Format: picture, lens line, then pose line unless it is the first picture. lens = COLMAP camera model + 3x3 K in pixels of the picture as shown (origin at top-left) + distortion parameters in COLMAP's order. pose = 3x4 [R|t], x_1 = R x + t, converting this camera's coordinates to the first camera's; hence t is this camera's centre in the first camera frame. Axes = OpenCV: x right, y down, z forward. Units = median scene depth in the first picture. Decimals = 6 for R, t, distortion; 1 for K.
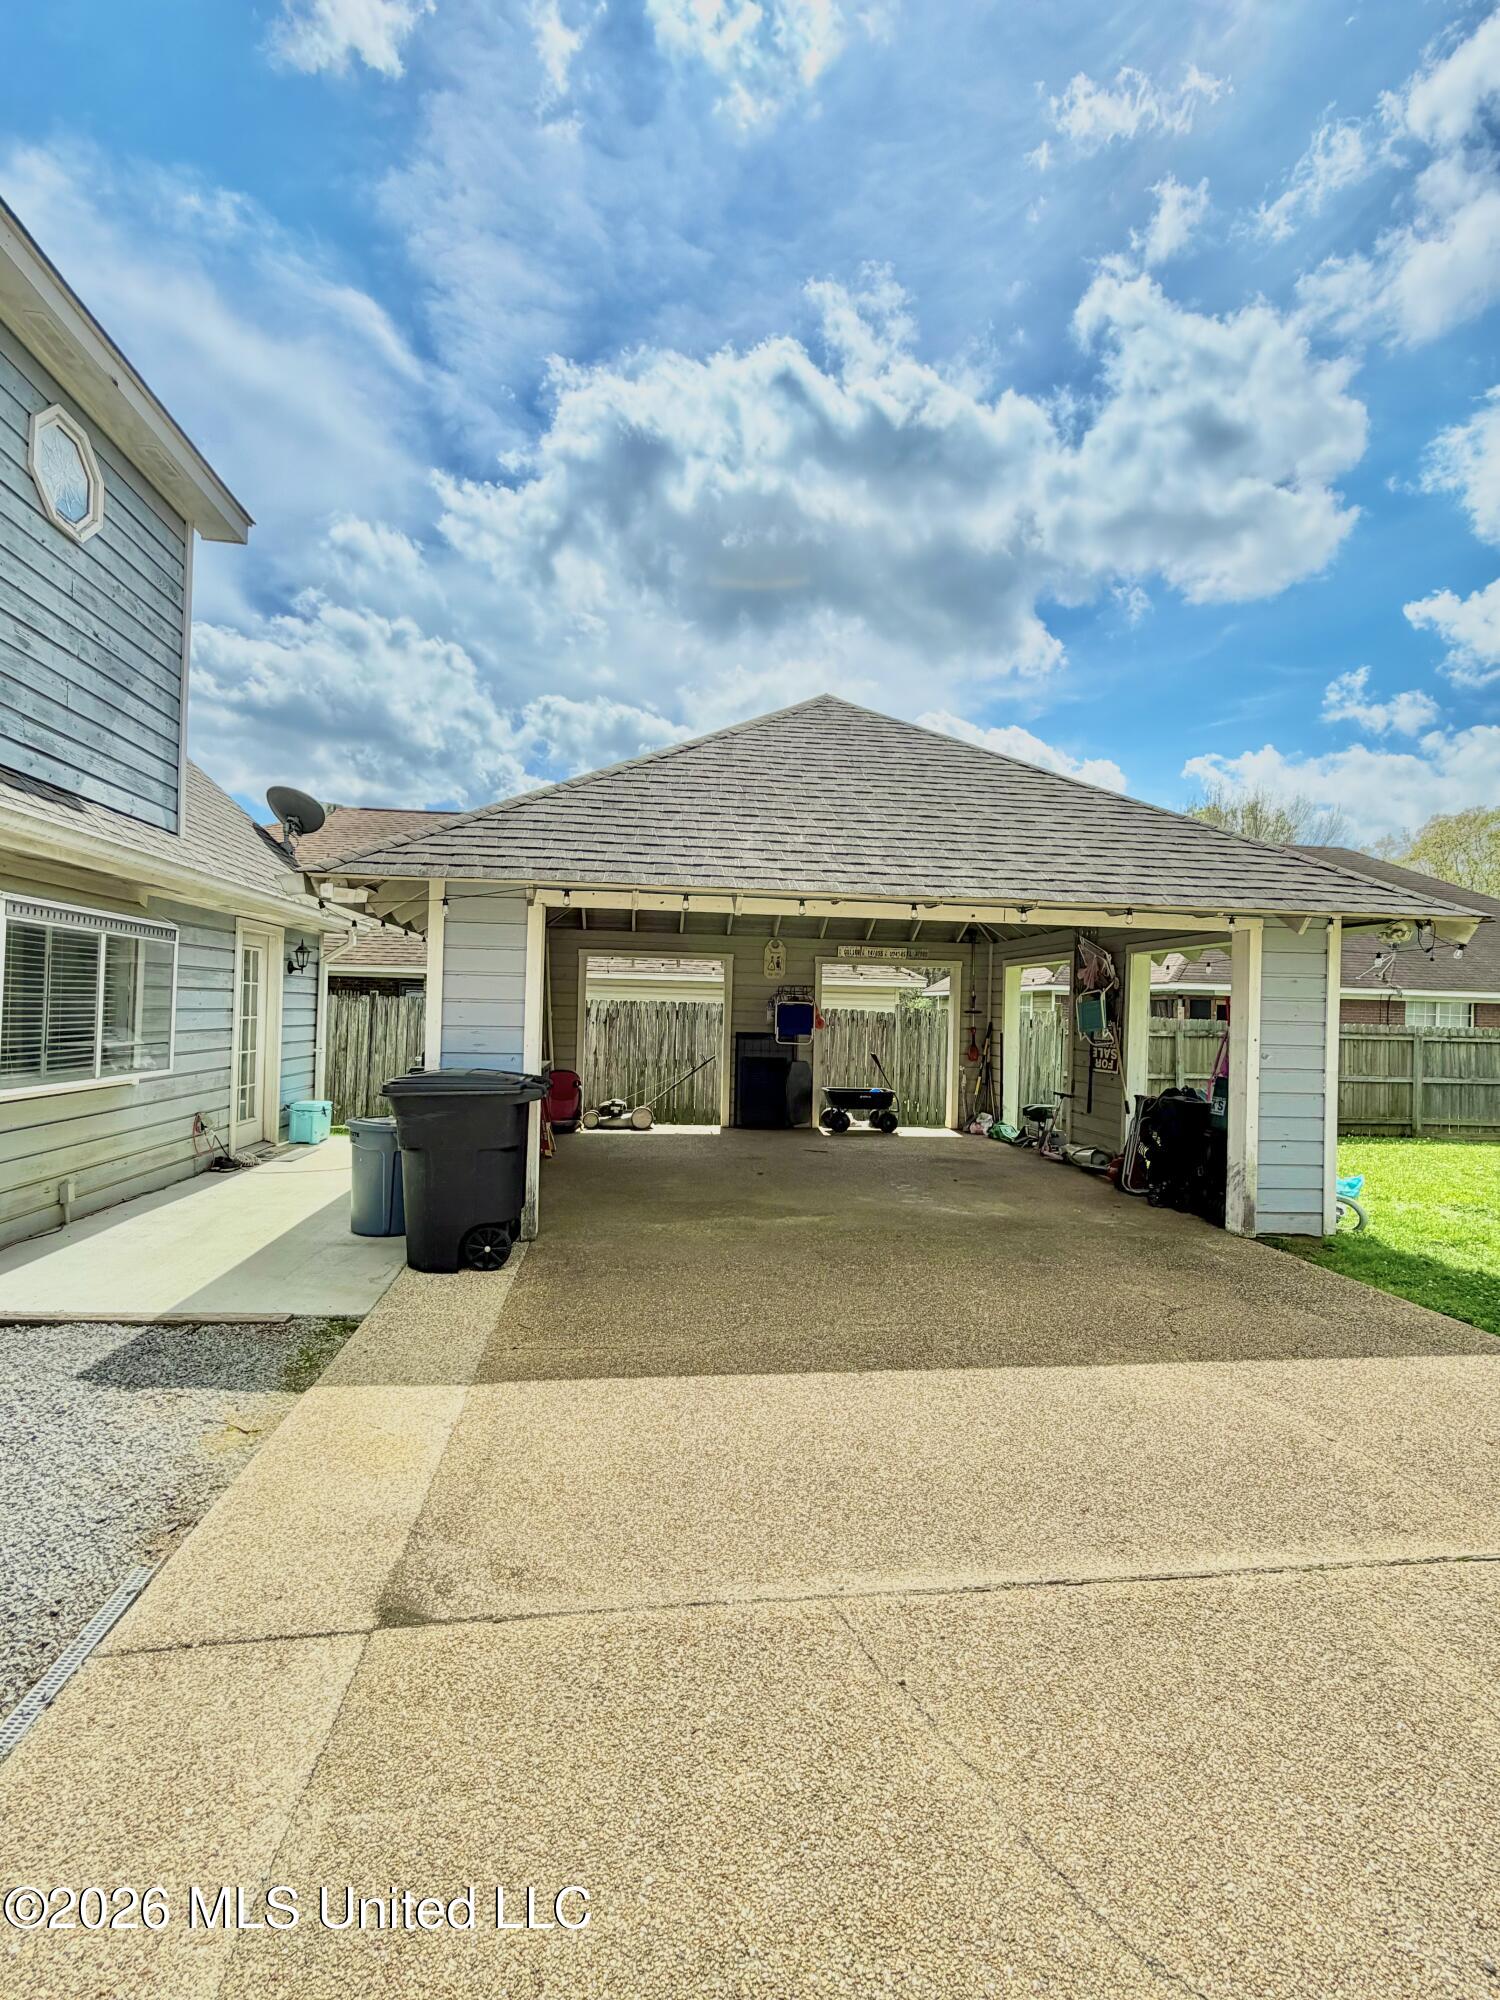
lens RADIAL K [[927.7, 0, 750.0], [0, 927.7, 1000.0], [0, 0, 1]] dist [-0.000397, -0.000018]
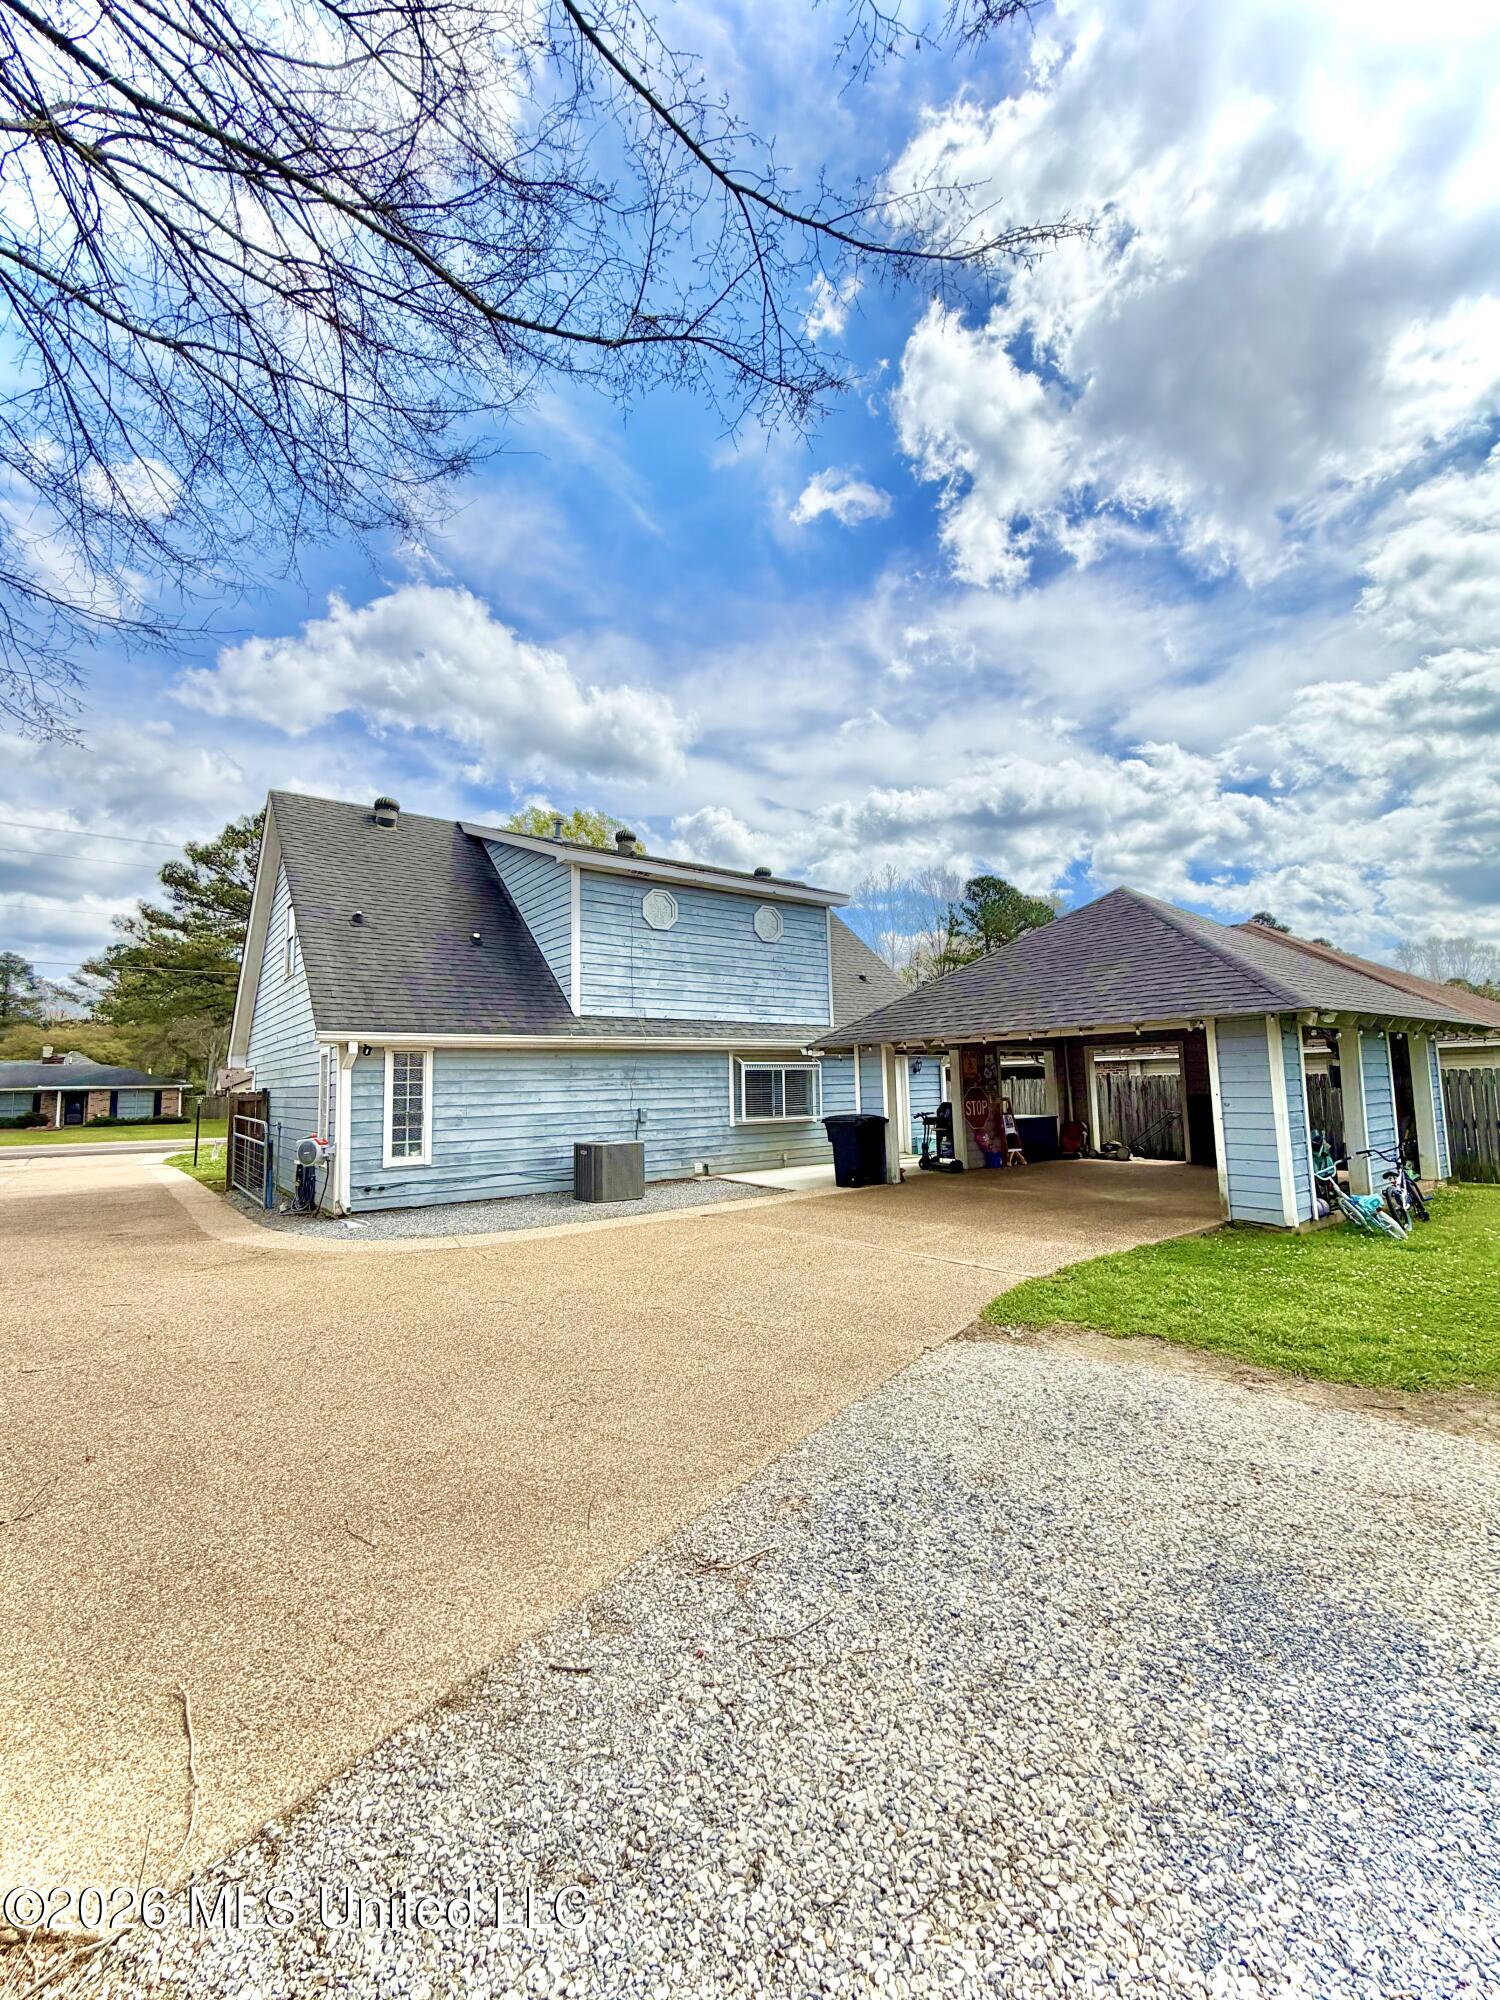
lens RADIAL K [[793.5, 0, 750.0], [0, 793.5, 1000.0], [0, 0, 1]] dist [-0.000588, 0.000037]
pose [[0.514180, -0.126360, -0.848323, 0.691034], [0.046897, 0.991750, -0.119299, 0.003814], [0.856399, 0.021557, 0.515864, -0.206761]]
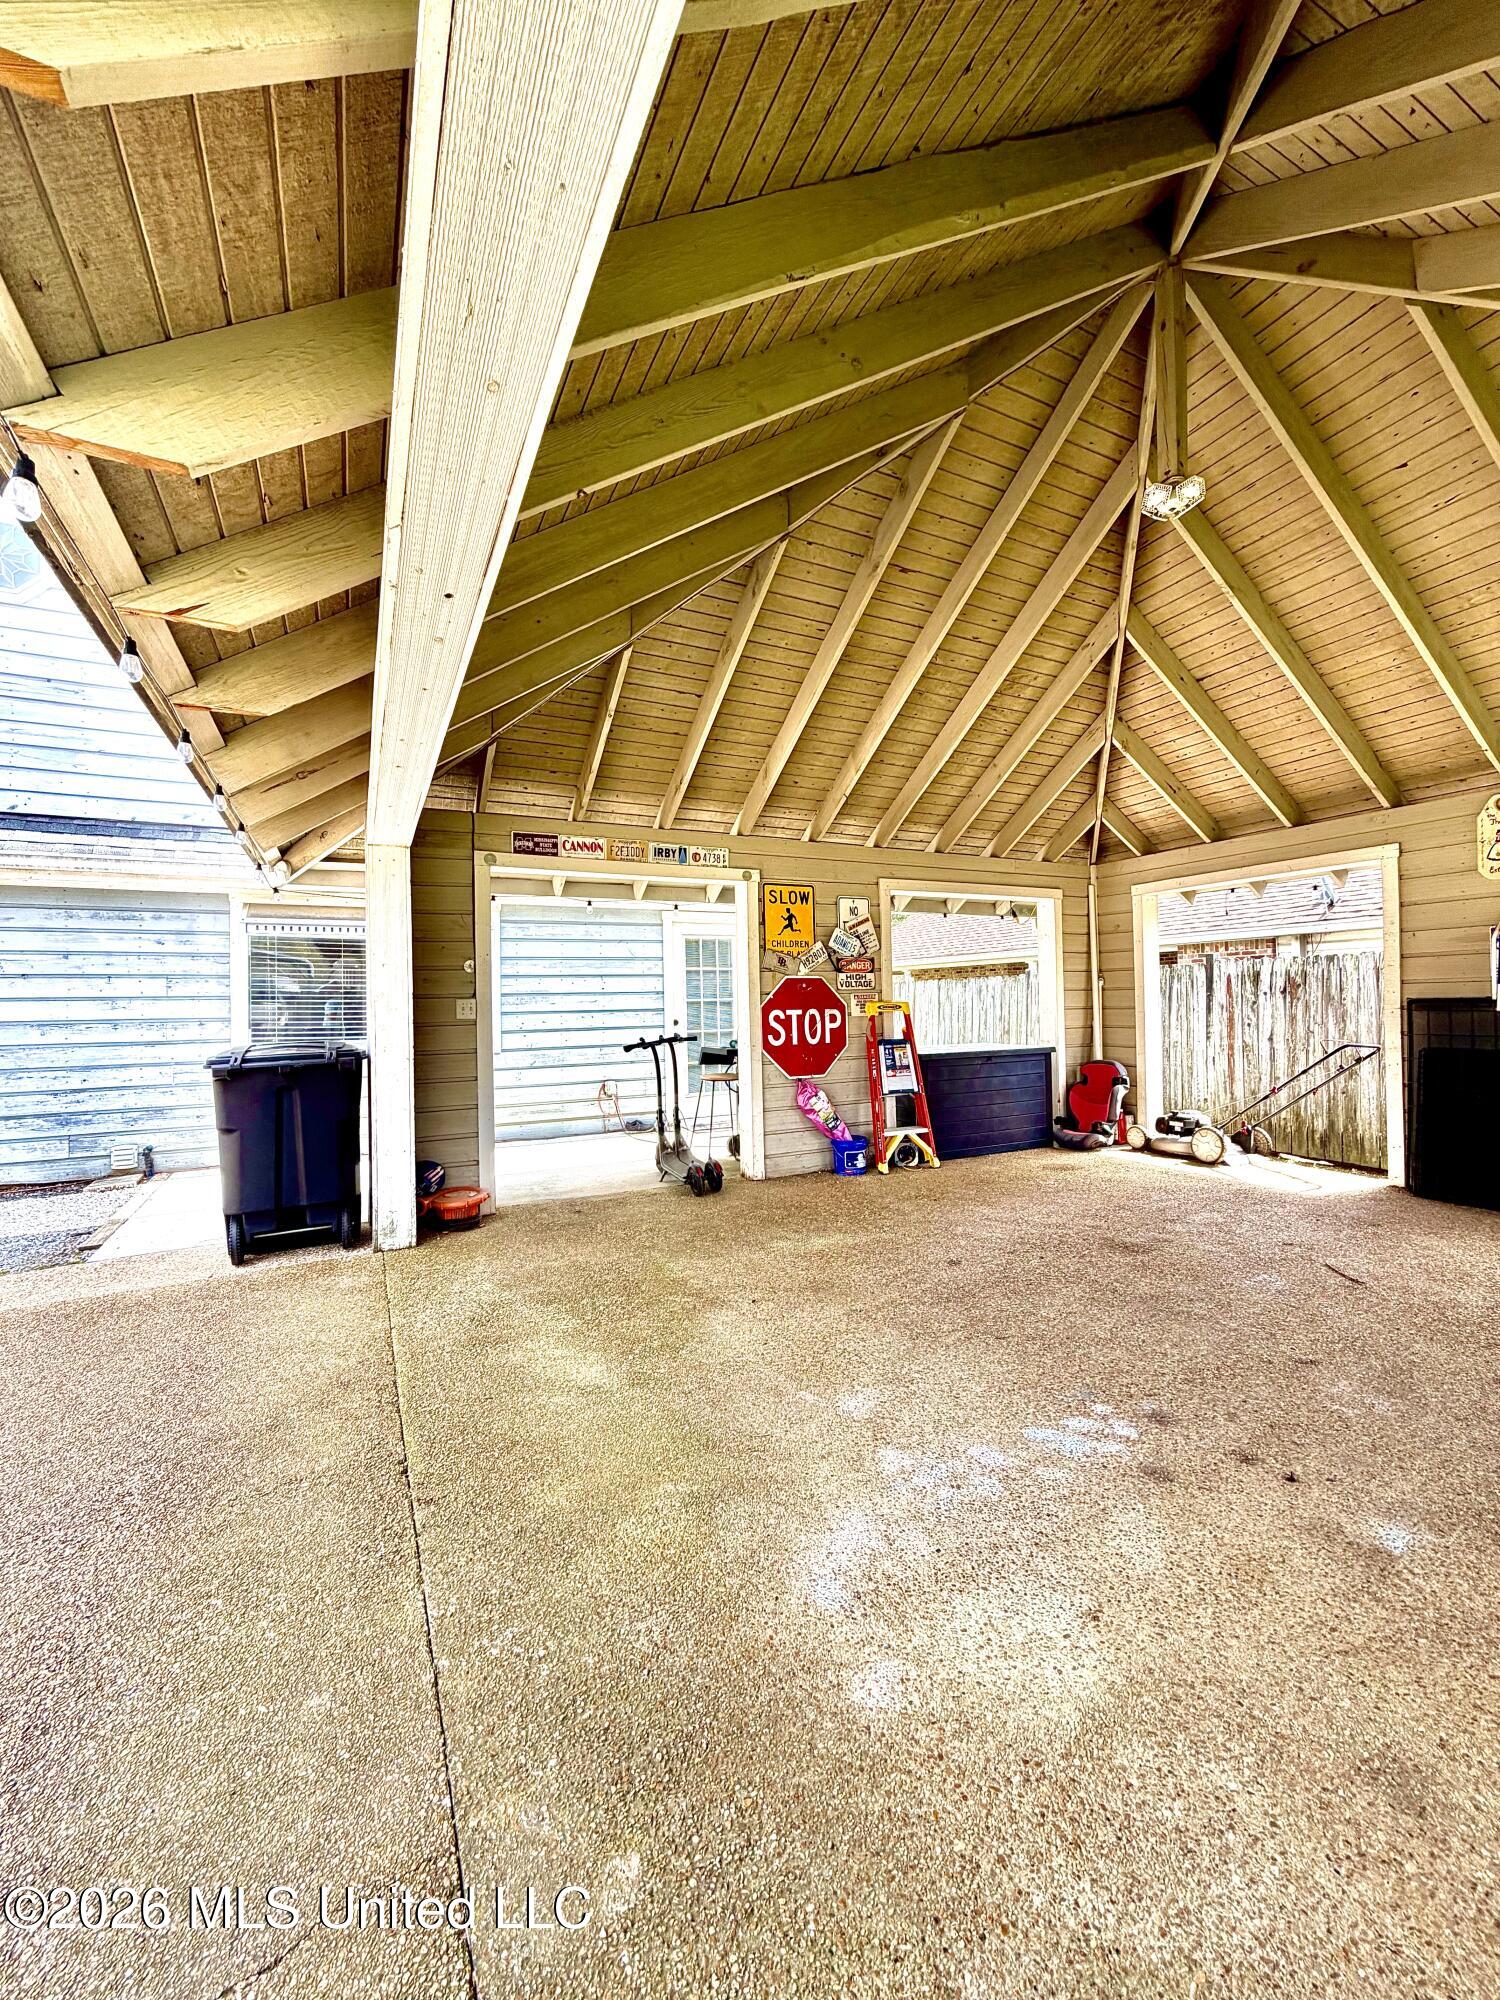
lens RADIAL K [[793.5, 0, 750.0], [0, 793.5, 1000.0], [0, 0, 1]] dist [-0.000588, 0.000037]
pose [[0.337927, -0.037490, -0.940425, 0.265347], [0.038473, 0.998921, -0.025998, 0.033274], [0.940386, -0.027396, 0.339005, 0.525965]]
